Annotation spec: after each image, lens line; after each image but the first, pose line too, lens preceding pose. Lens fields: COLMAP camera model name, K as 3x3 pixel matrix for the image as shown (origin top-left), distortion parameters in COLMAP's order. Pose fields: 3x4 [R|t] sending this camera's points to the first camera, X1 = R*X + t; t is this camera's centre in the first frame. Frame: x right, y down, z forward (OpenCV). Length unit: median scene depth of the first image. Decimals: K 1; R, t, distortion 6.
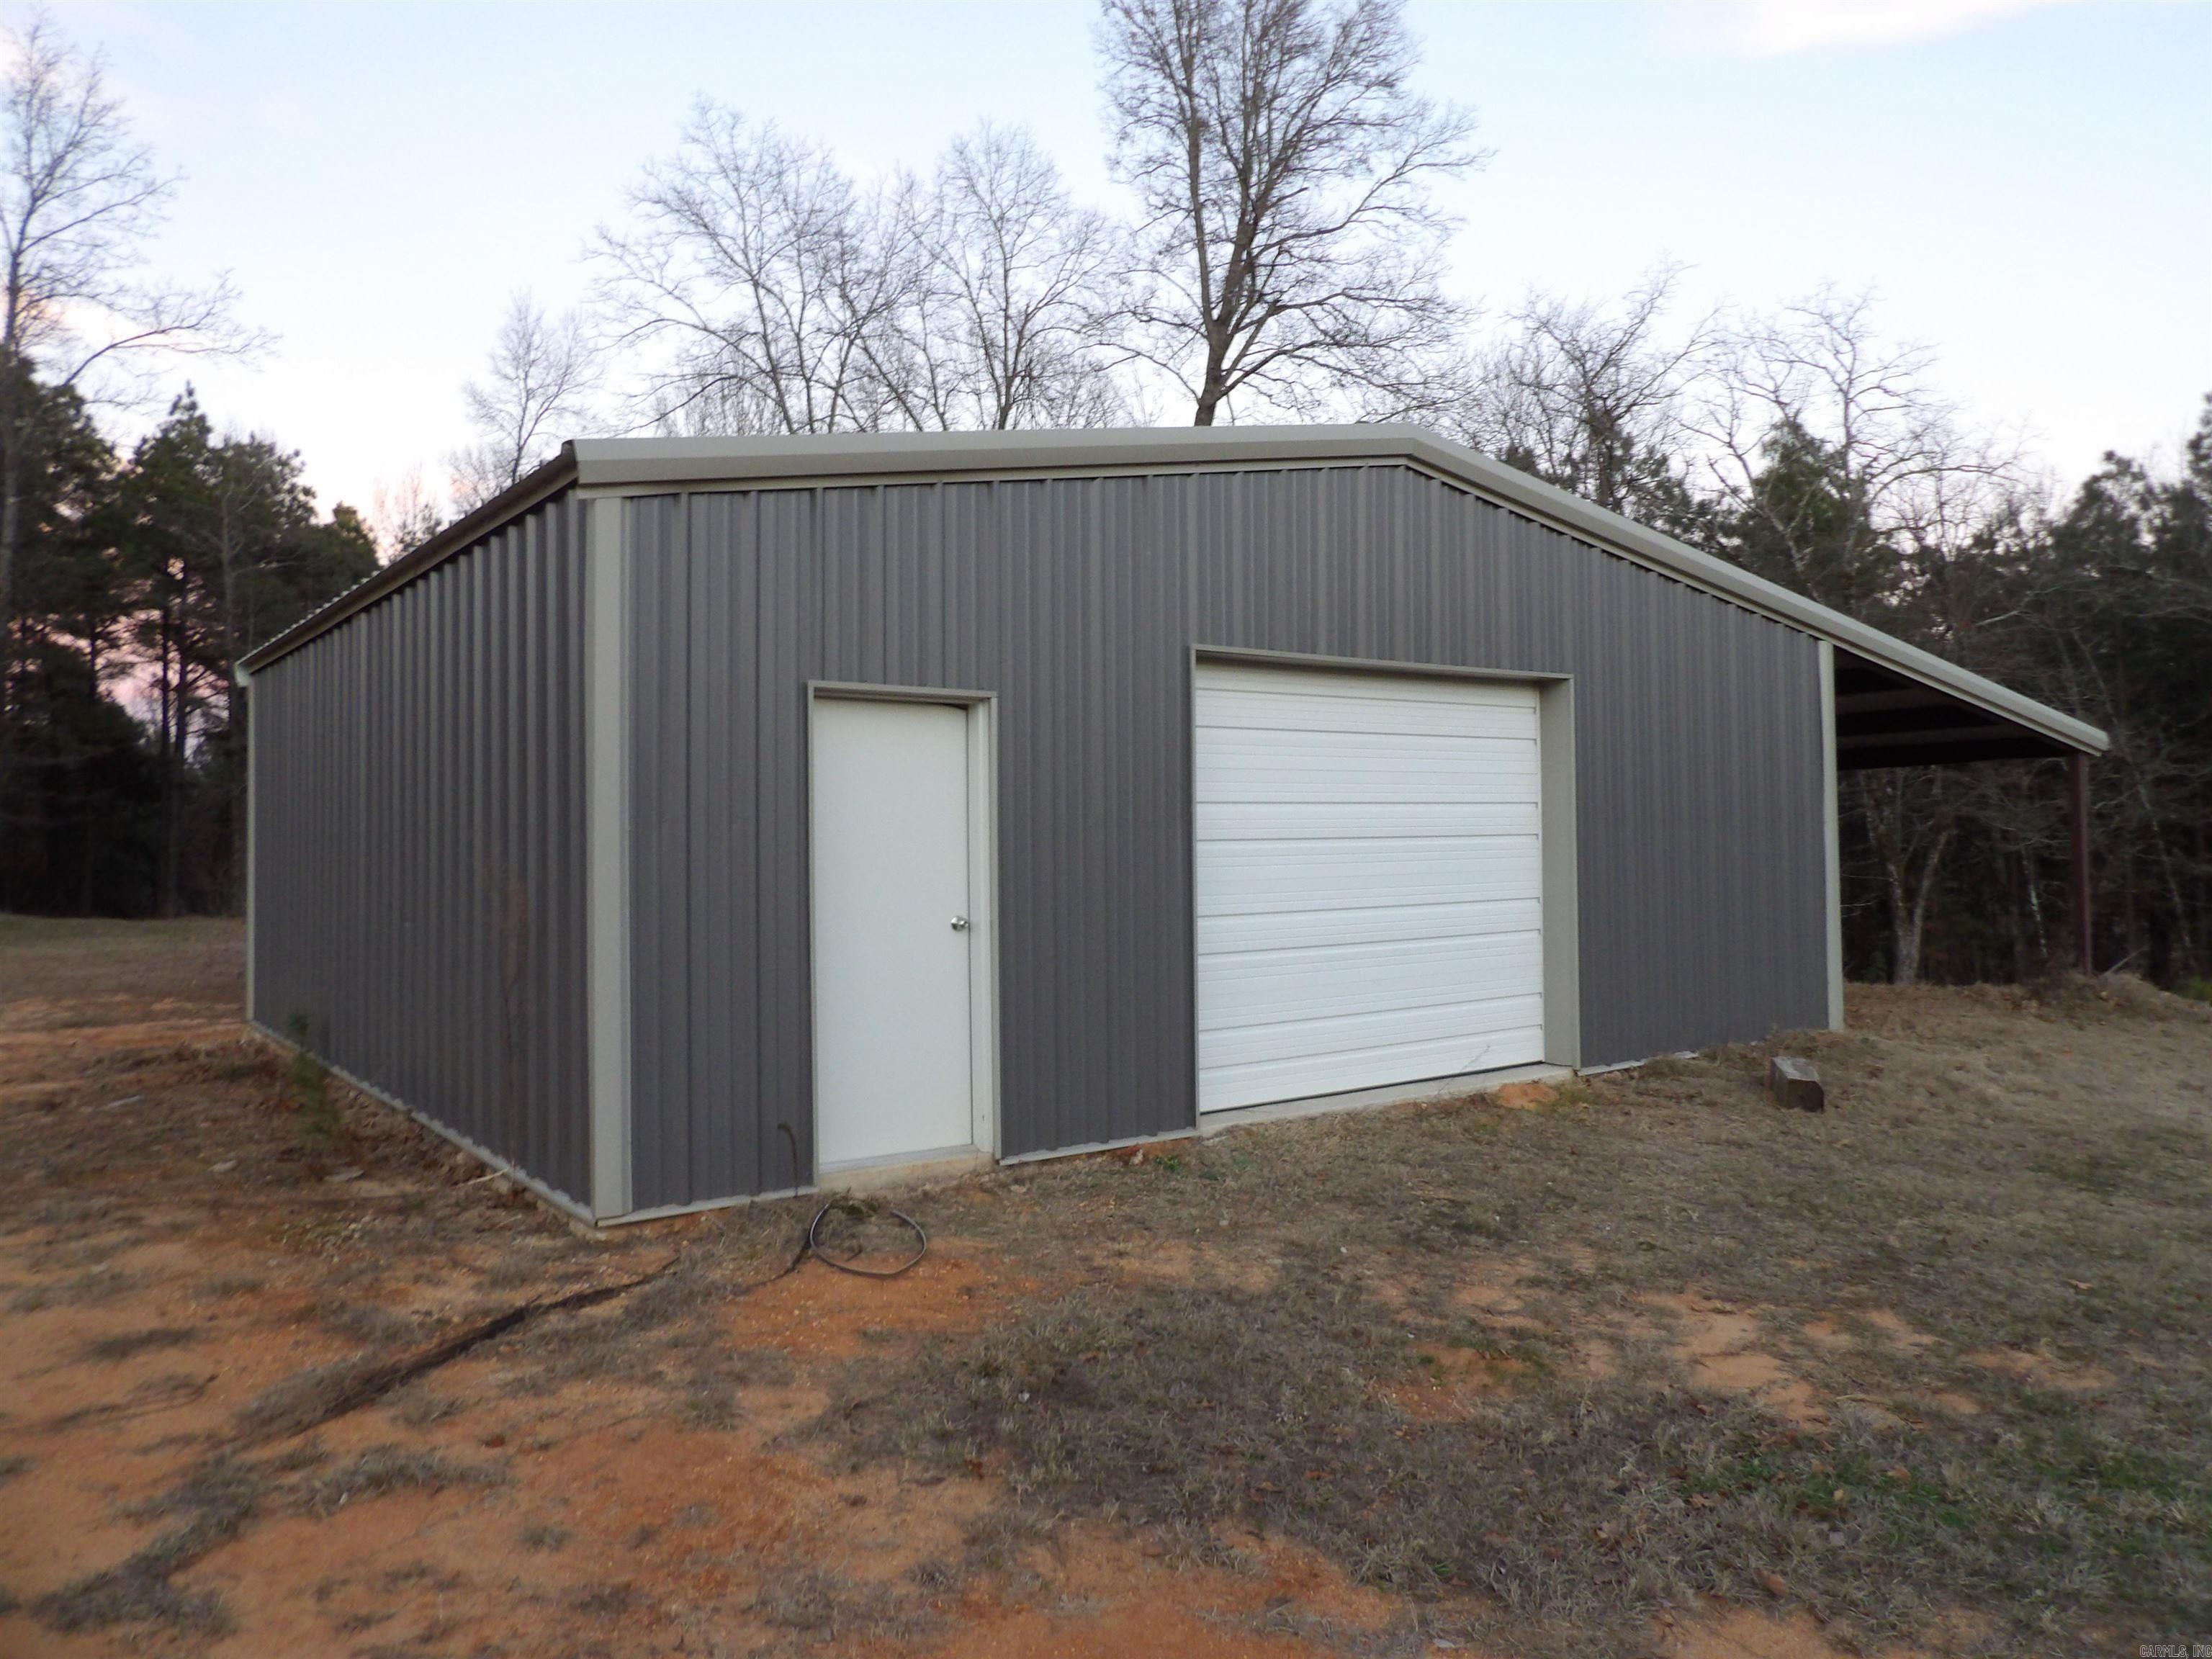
lens RADIAL K [[1577.8, 0, 1115.9], [0, 1577.8, 814.6], [0, 0, 1]] dist [-0.052963, 0.083565]
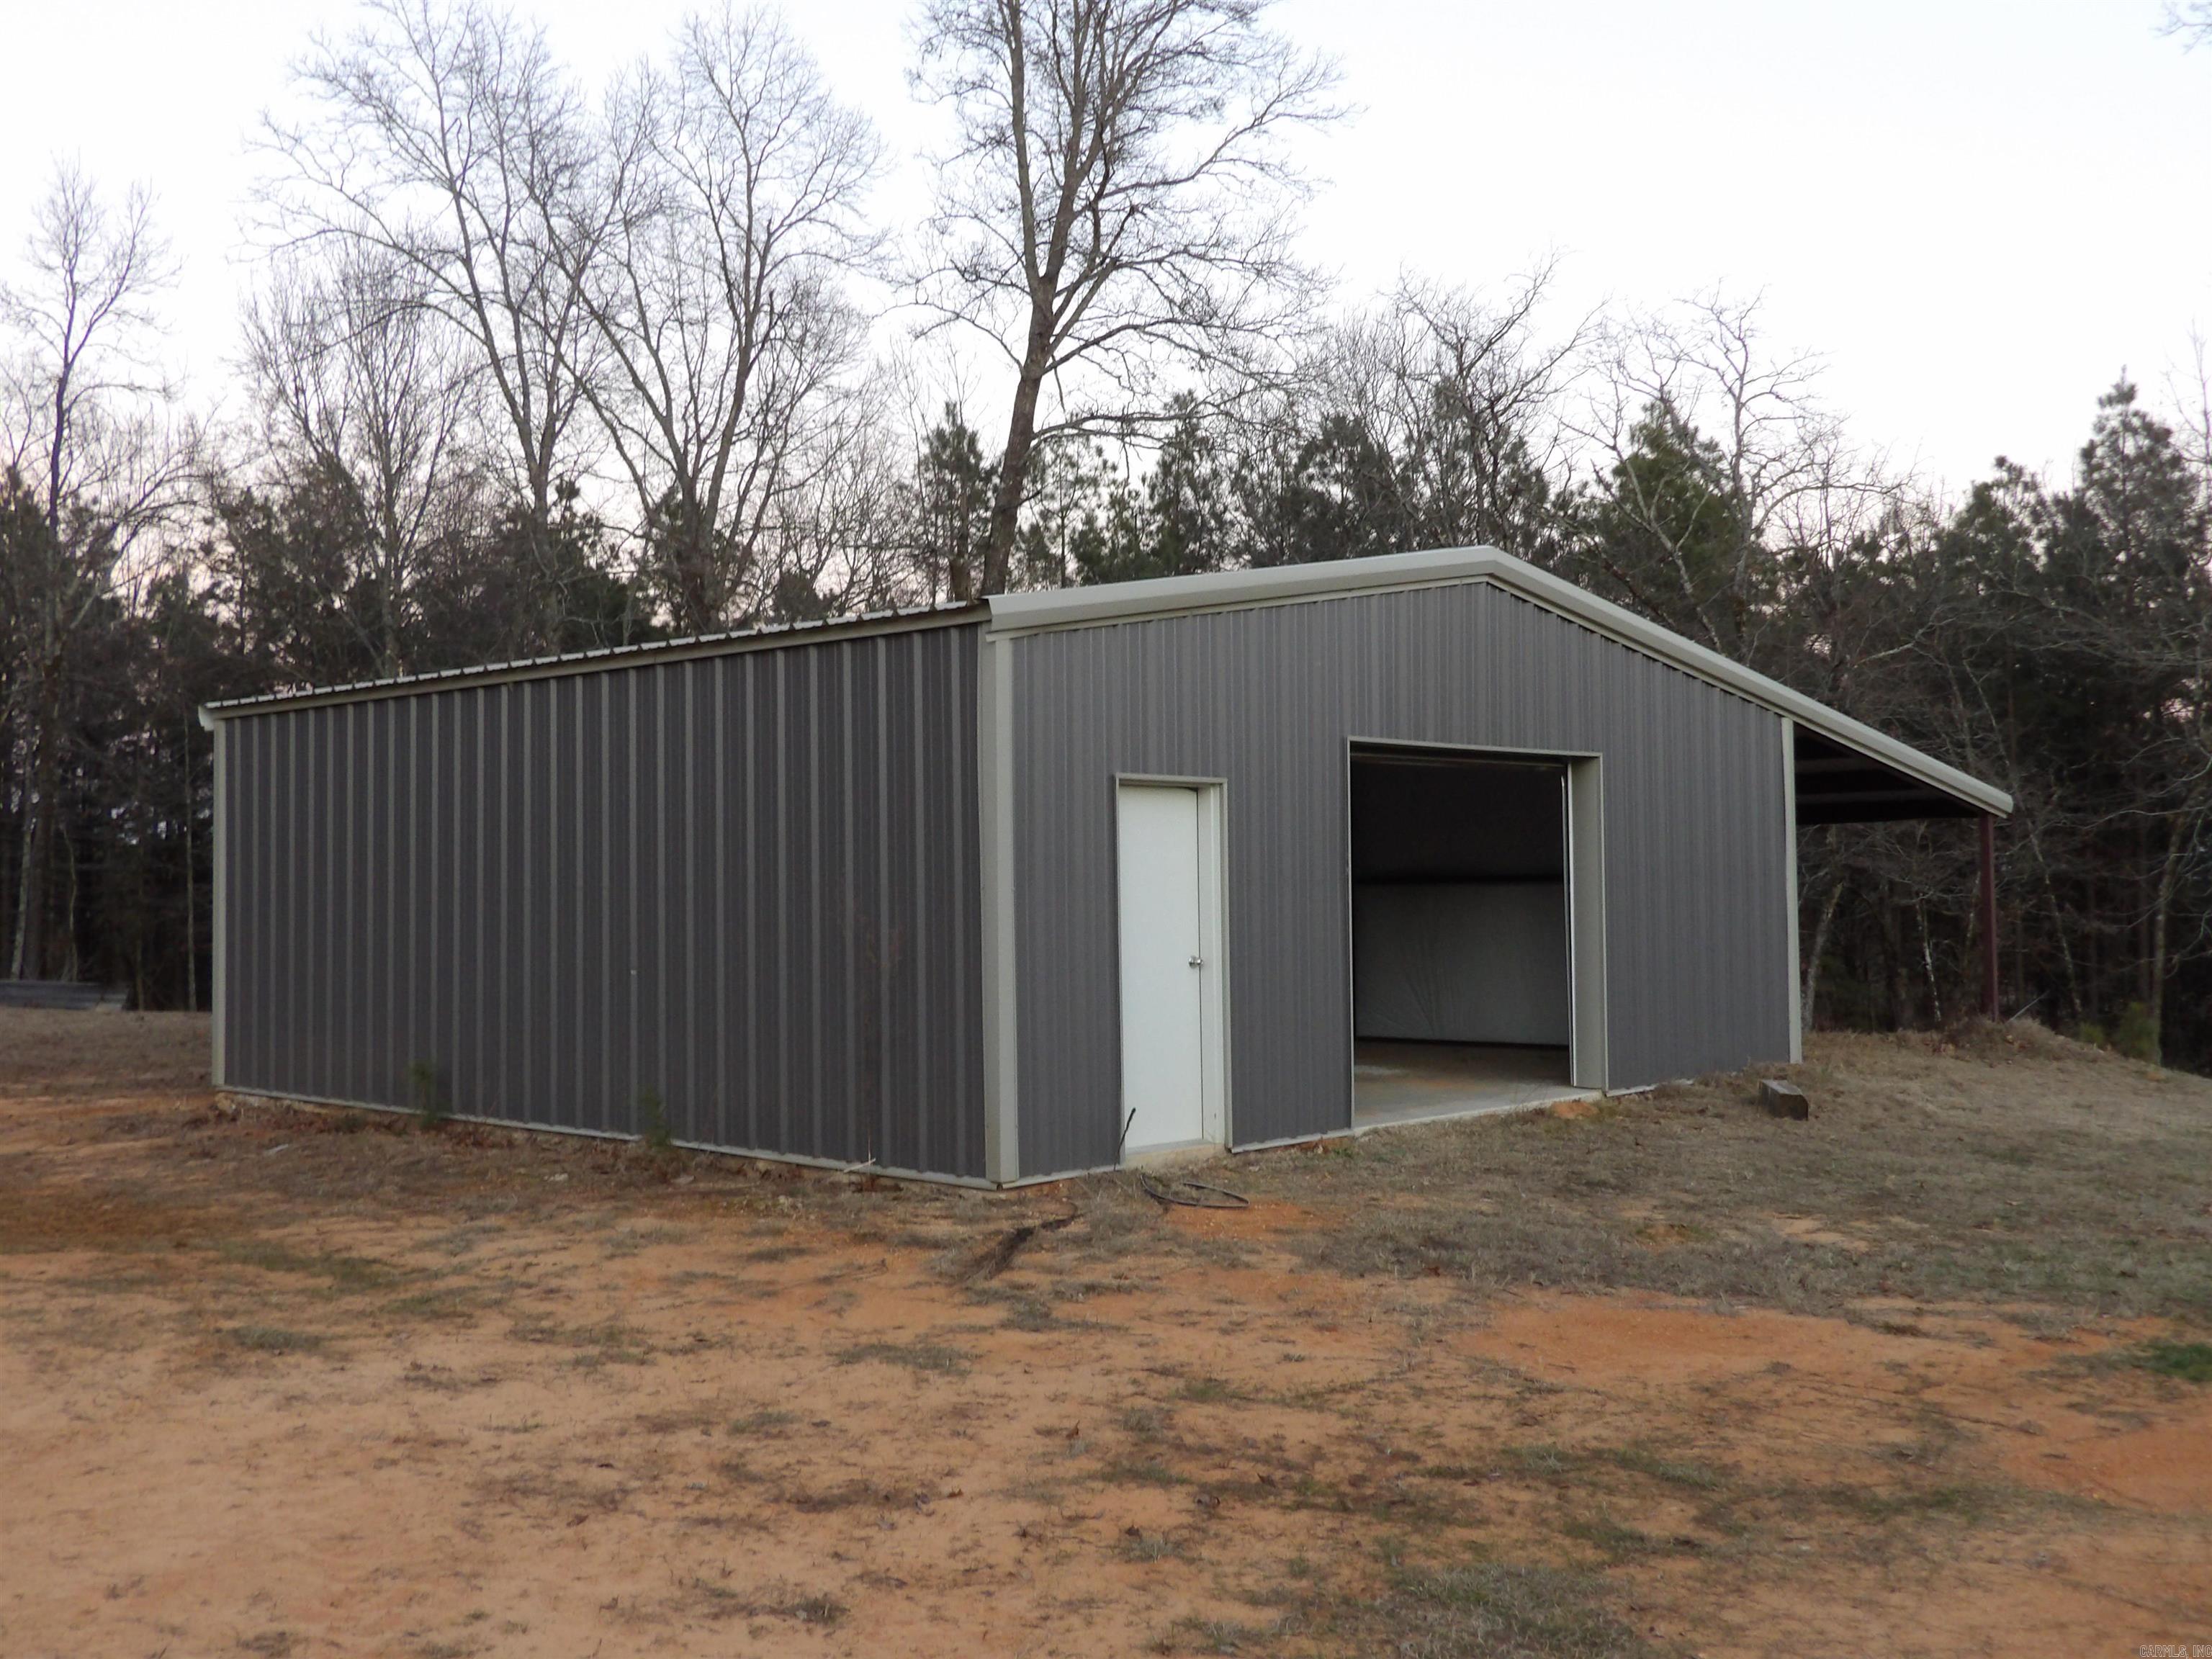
lens RADIAL K [[2369.3, 0, 1025.1], [0, 2369.3, 832.0], [0, 0, 1]] dist [-0.097388, 0.395780]
pose [[0.983790, 0.007339, 0.179172, -0.173123], [-0.006106, 0.999954, -0.007434, -0.006035], [-0.179219, 0.006219, 0.983790, -0.252157]]
